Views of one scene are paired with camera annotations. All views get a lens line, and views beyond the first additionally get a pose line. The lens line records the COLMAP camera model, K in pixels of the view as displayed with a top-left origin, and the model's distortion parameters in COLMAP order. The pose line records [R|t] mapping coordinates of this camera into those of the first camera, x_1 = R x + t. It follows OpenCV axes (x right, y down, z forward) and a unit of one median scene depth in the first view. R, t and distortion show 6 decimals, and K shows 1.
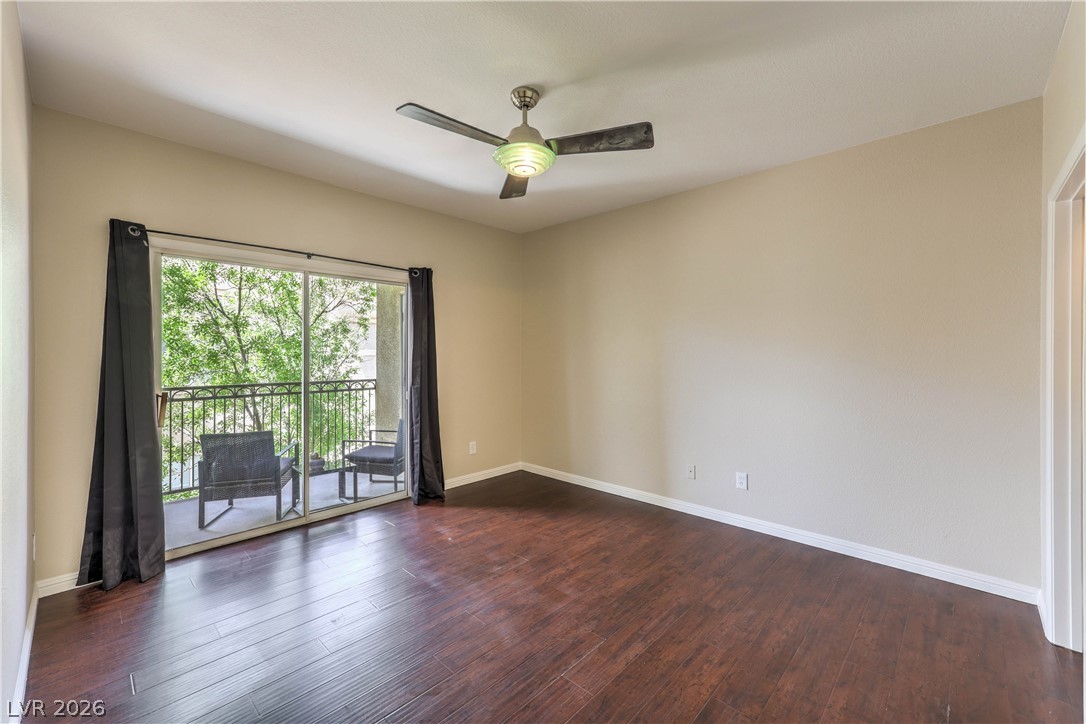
lens RADIAL K [[438.2, 0, 544.4], [0, 438.2, 381.3], [0, 0, 1]] dist [0.015389, 0.000063]
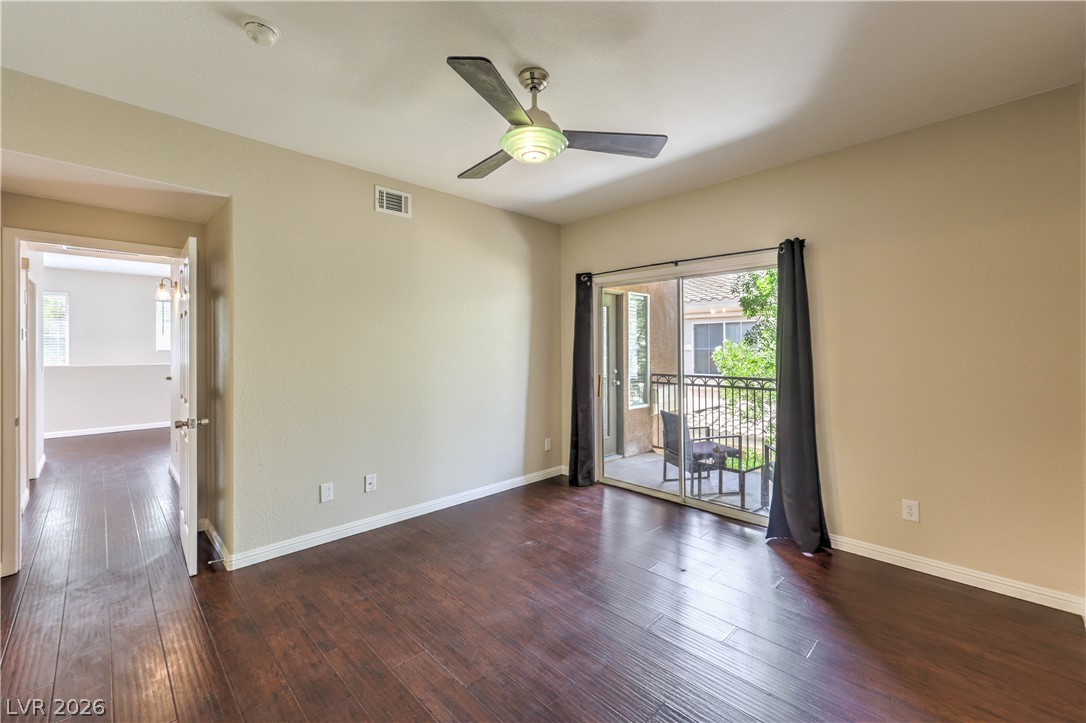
lens RADIAL K [[444.6, 0, 541.3], [0, 444.6, 345.8], [0, 0, 1]] dist [0.000640, 0.000013]
pose [[-0.027389, -0.006342, -0.999605, 0.621782], [-0.064400, 0.997914, -0.004566, -0.045585], [0.997548, 0.064250, -0.027740, 0.705729]]
